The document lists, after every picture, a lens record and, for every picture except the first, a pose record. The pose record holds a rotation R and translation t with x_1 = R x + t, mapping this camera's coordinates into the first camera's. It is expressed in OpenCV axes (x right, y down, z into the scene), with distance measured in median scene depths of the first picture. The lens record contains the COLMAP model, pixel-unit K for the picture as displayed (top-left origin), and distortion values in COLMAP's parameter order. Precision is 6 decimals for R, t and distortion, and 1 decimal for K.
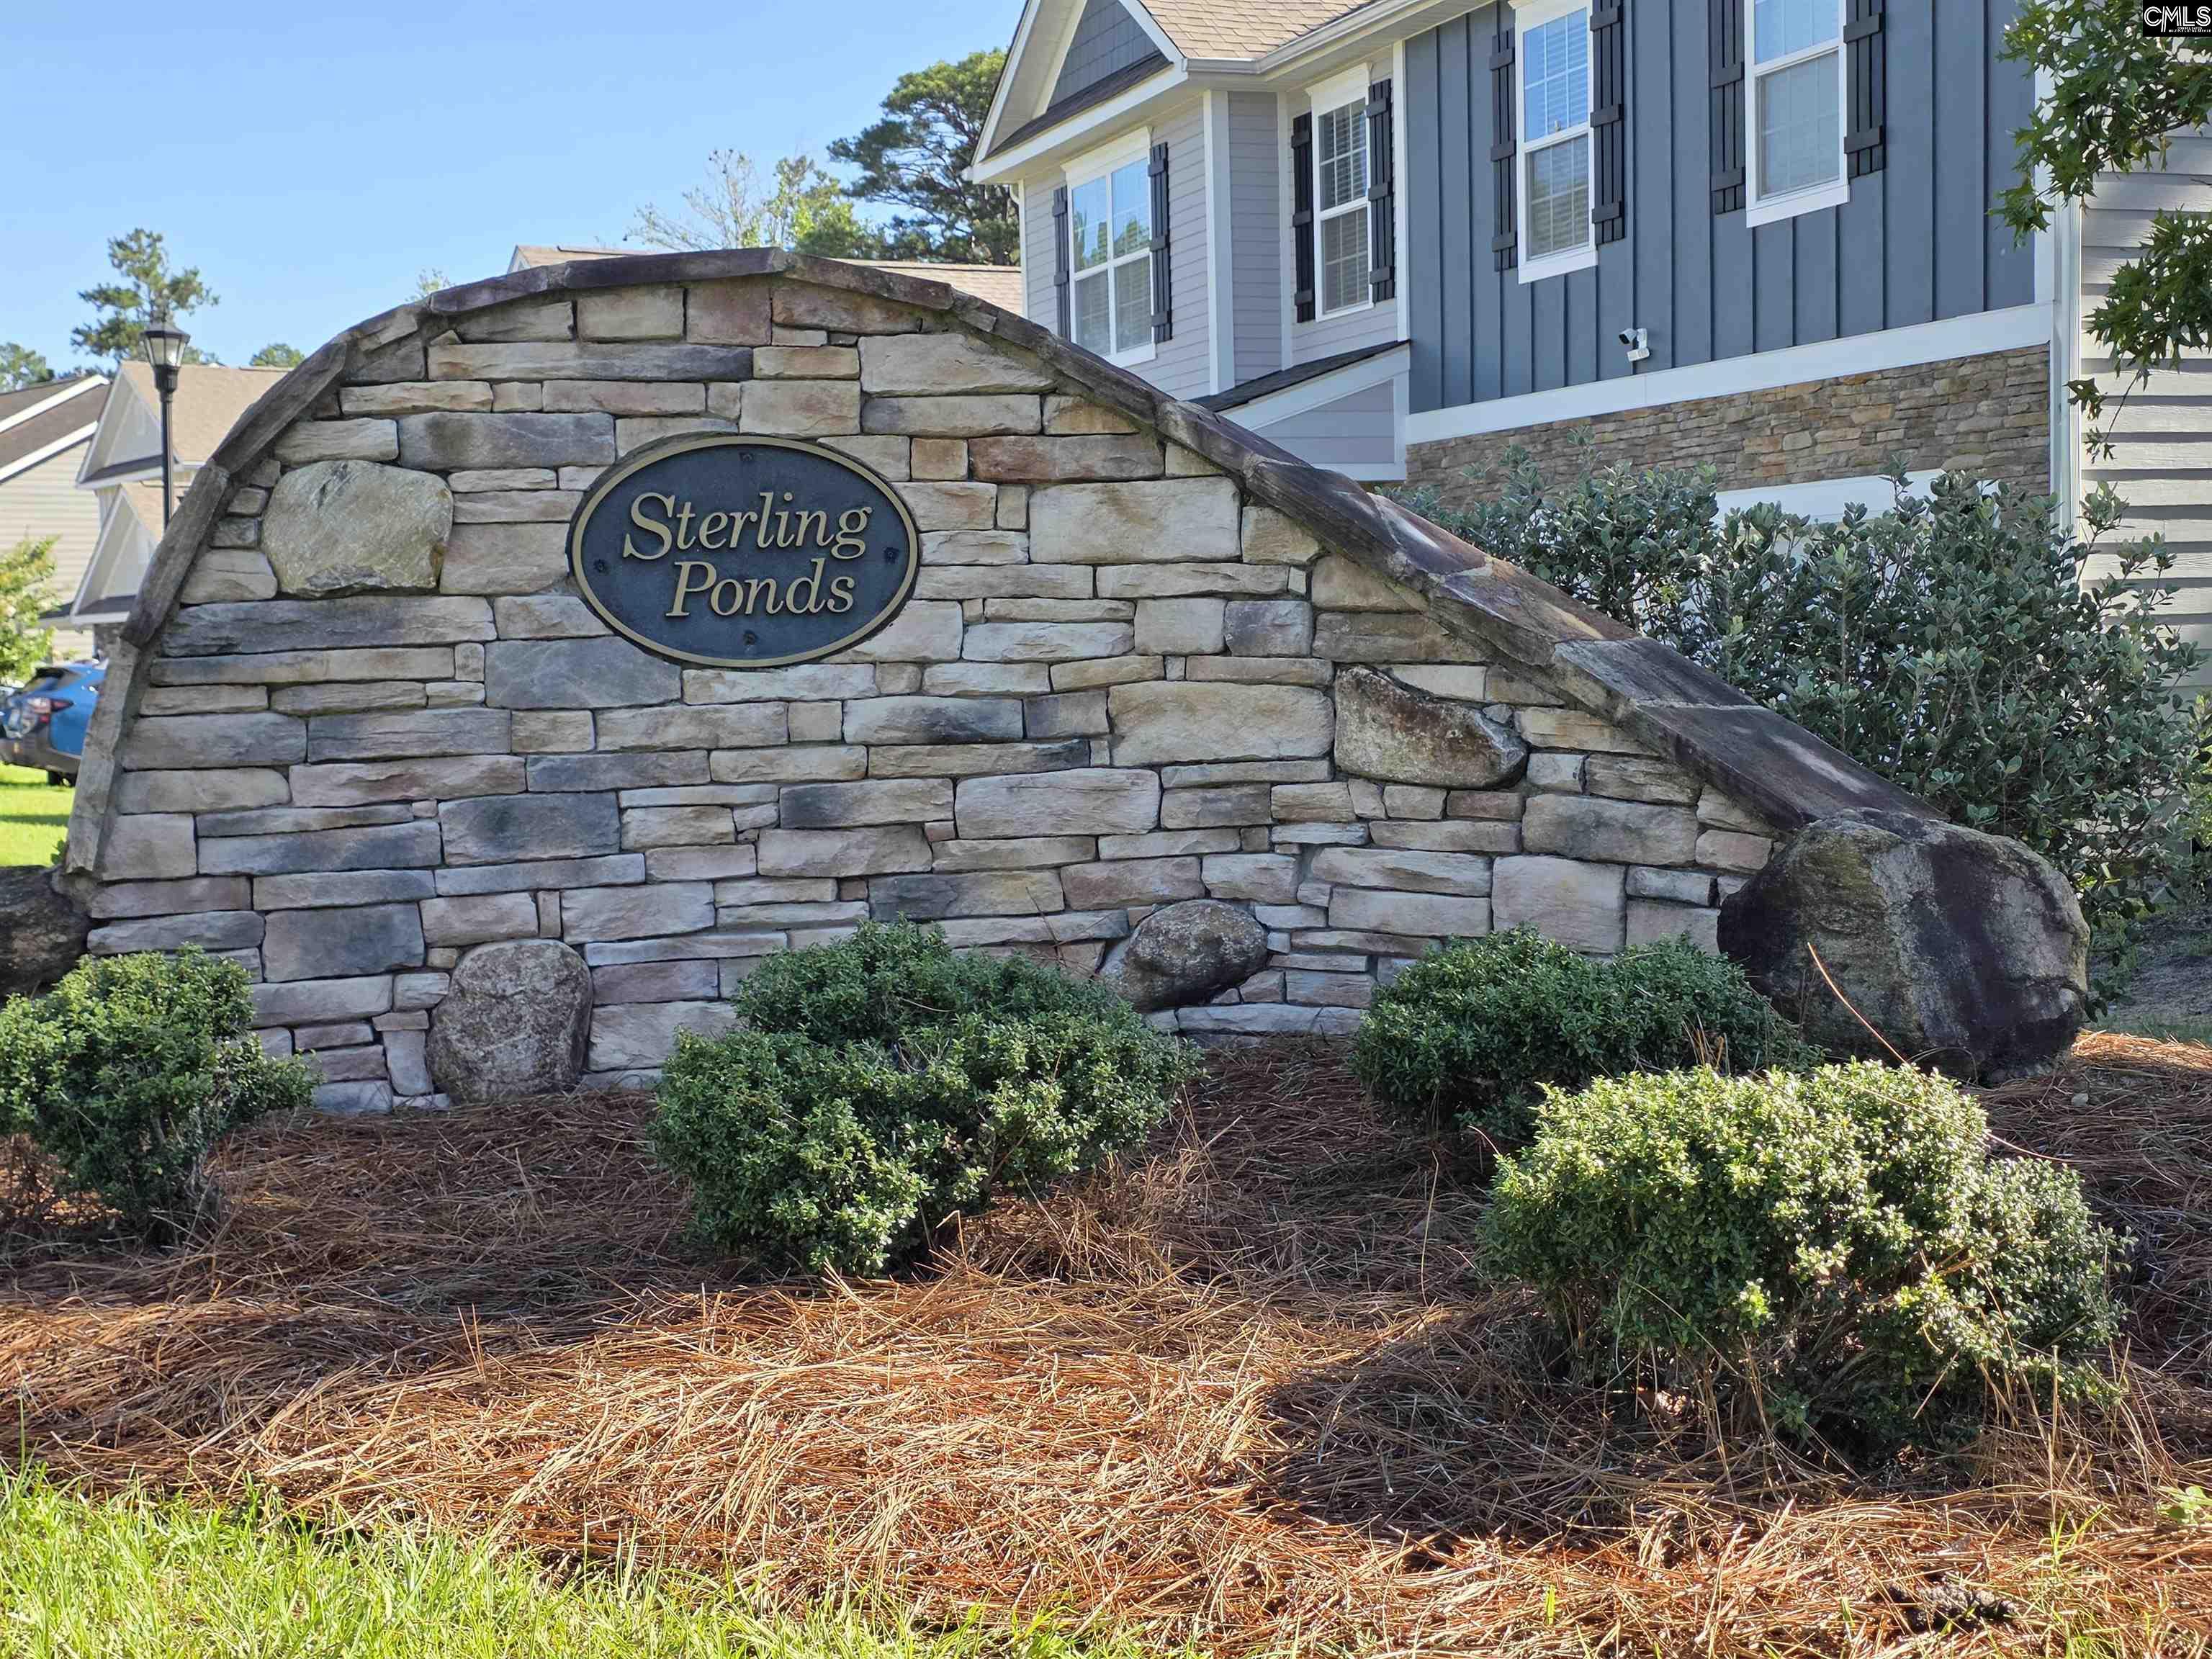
lens RADIAL K [[2978.3, 0, 1103.7], [0, 2978.3, 833.9], [0, 0, 1]] dist [0.023027, 0.000000]
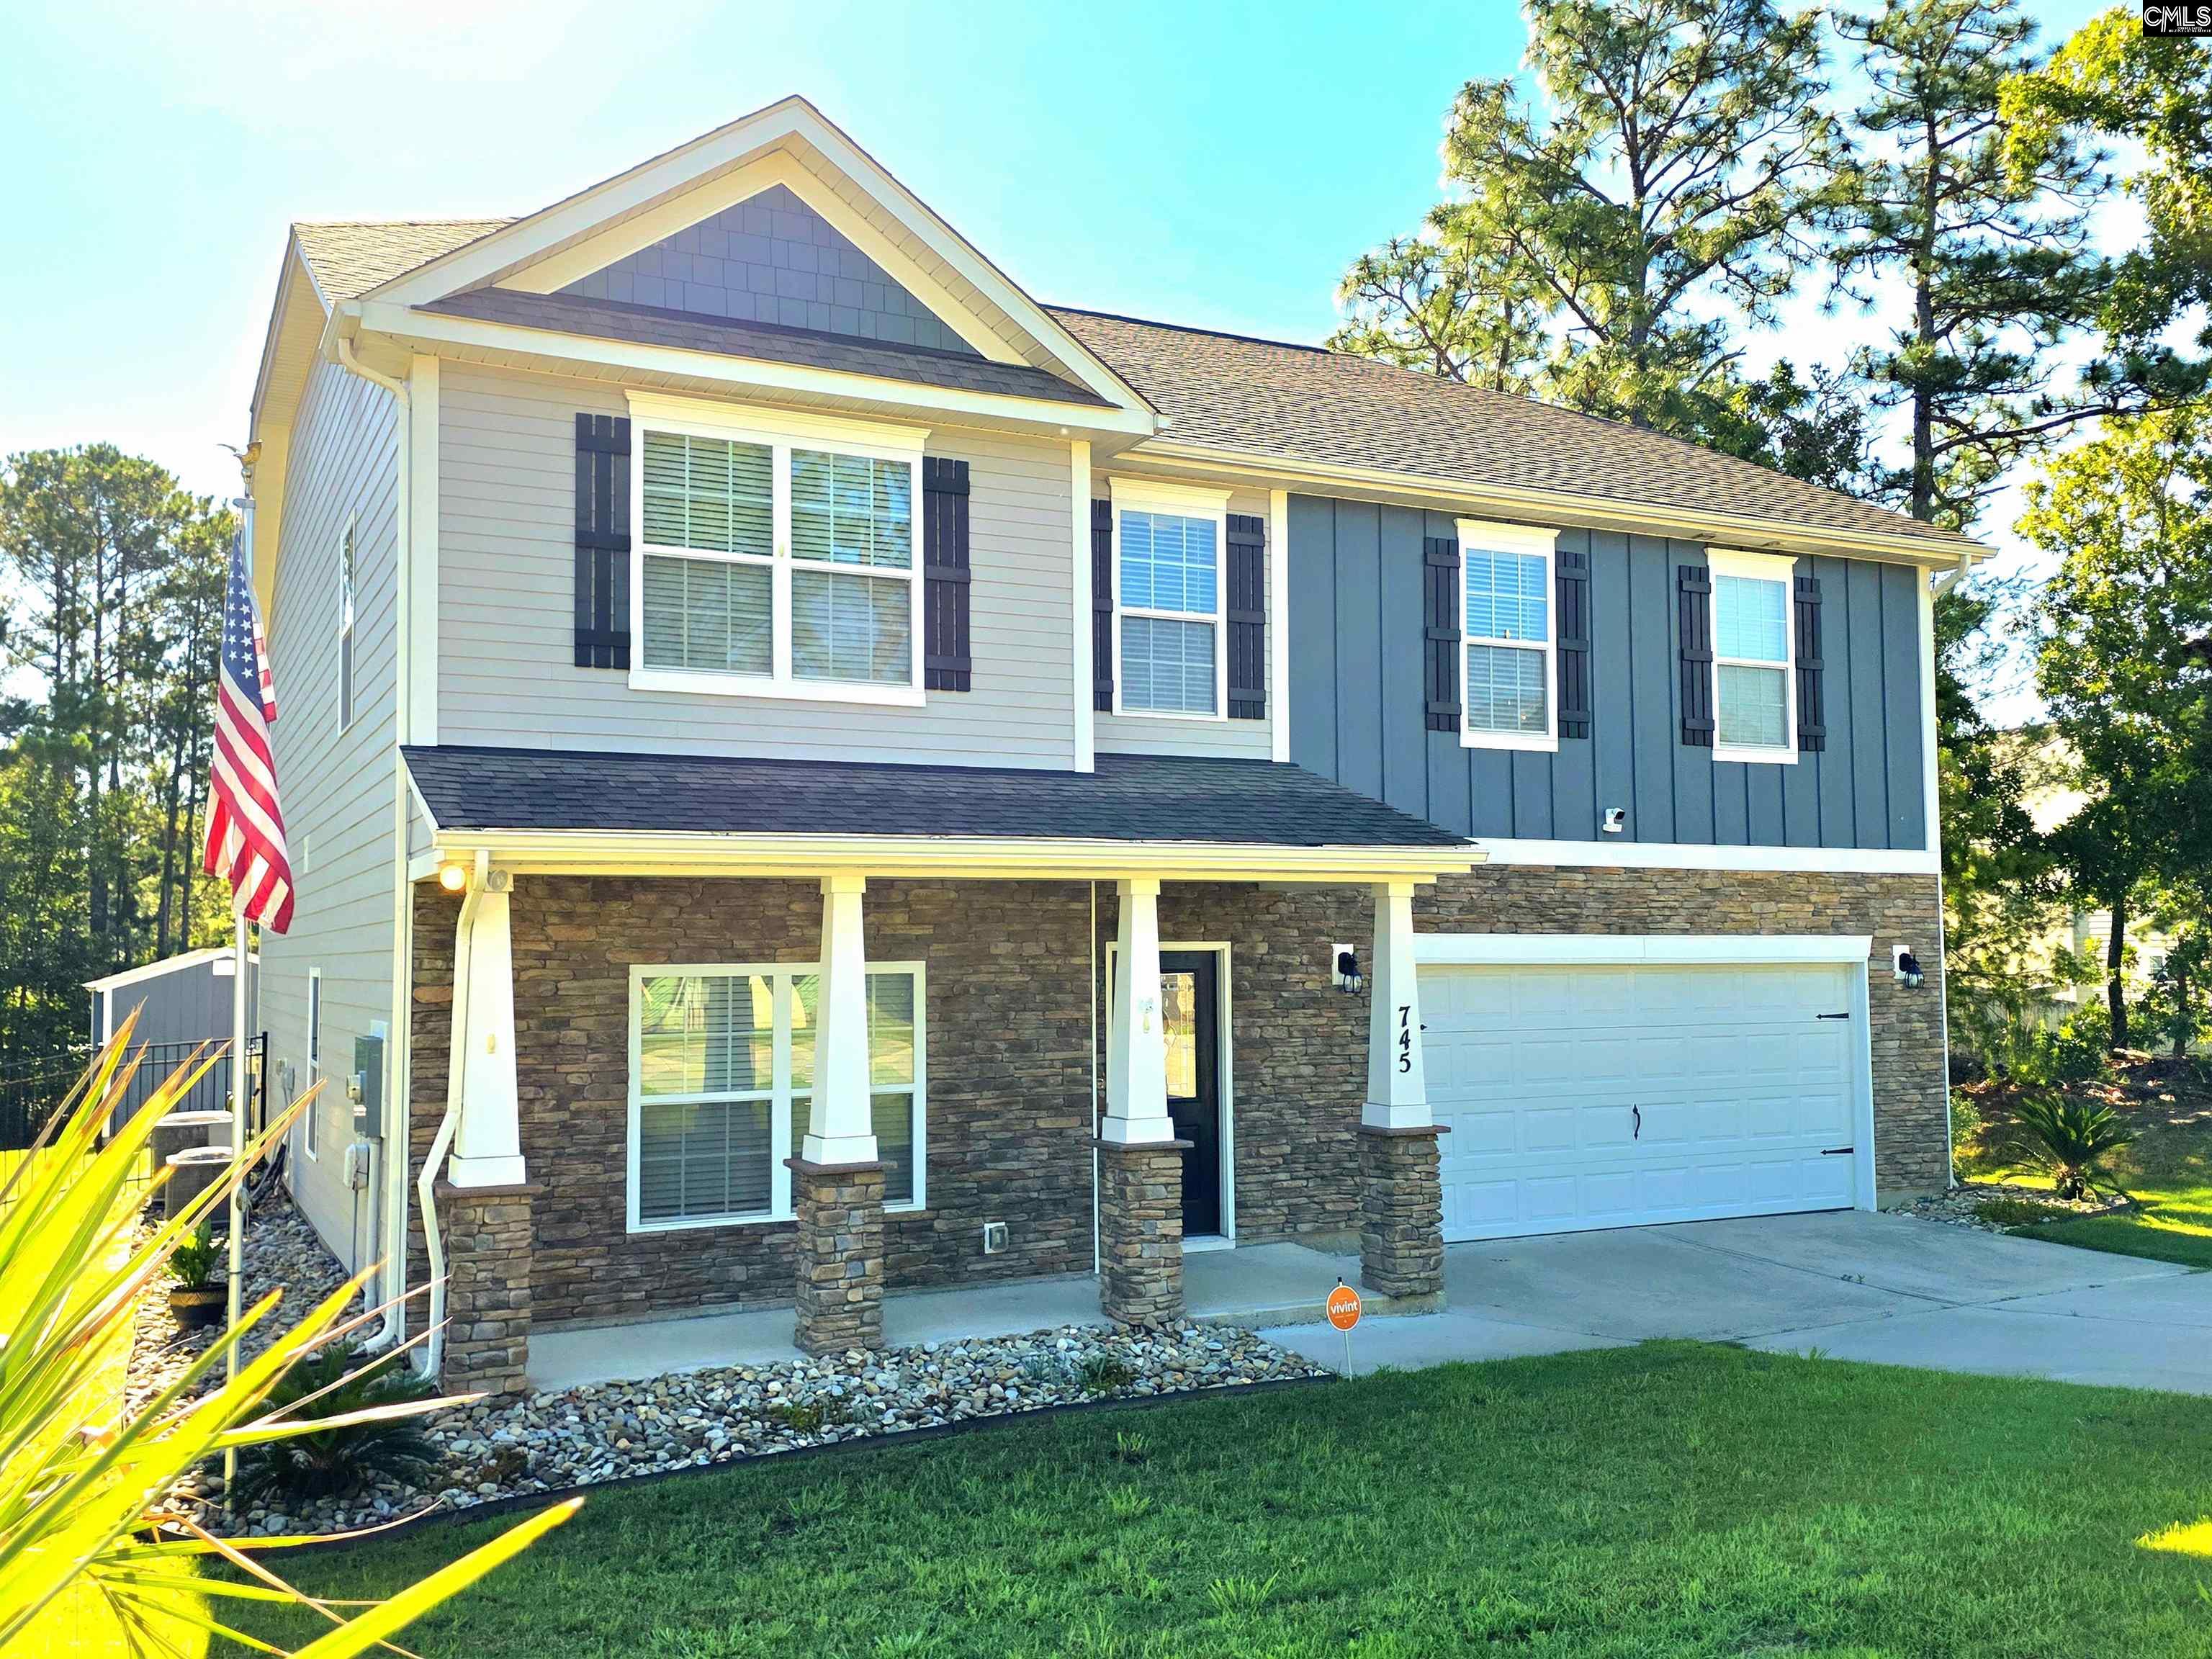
lens RADIAL K [[1925.7, 0, 1107.0], [0, 1925.7, 821.7], [0, 0, 1]] dist [0.076960, -0.063872]
pose [[-0.095426, 0.109057, 0.989444, -0.681355], [0.076931, 0.991816, -0.101899, -0.094214], [-0.992459, 0.066395, -0.103035, 1.351317]]
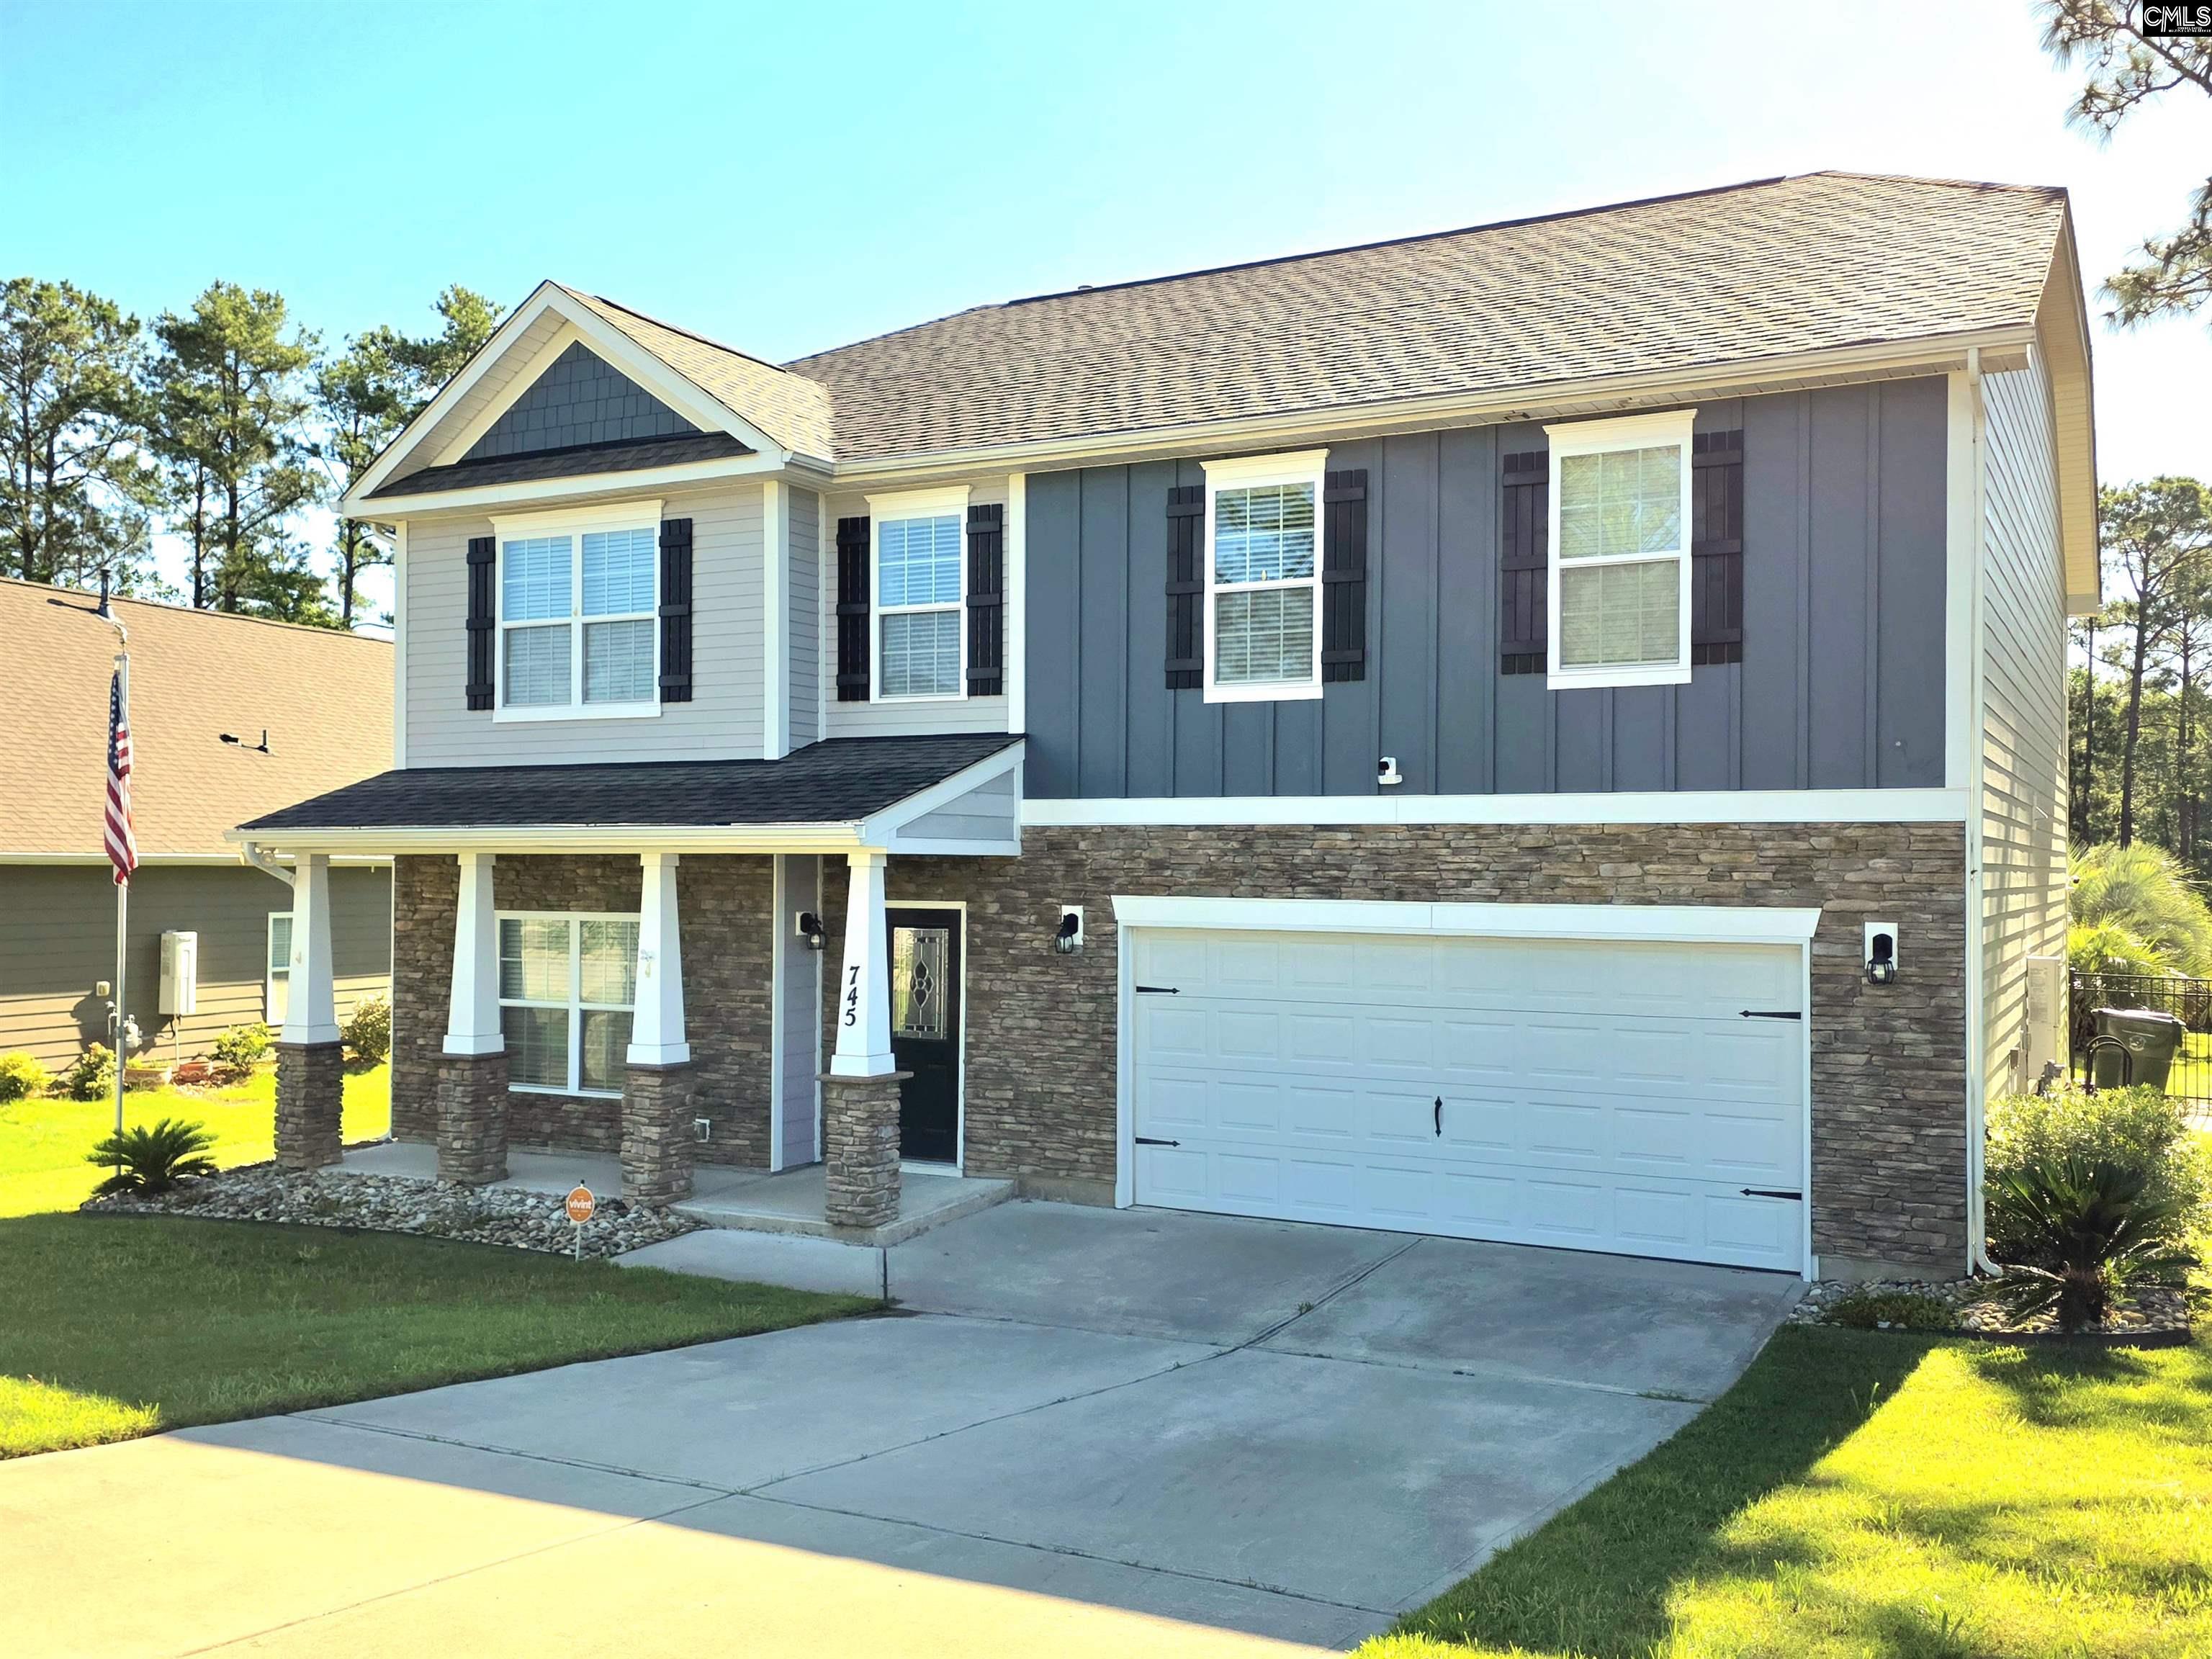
lens RADIAL K [[1925.7, 0, 1117.1], [0, 1925.7, 837.2], [0, 0, 1]] dist [0.076960, -0.063872]
pose [[0.759099, 0.054659, 0.648677, -0.407154], [0.007407, 0.995679, -0.092566, -0.069632], [-0.650933, 0.075071, 0.755414, 0.508476]]
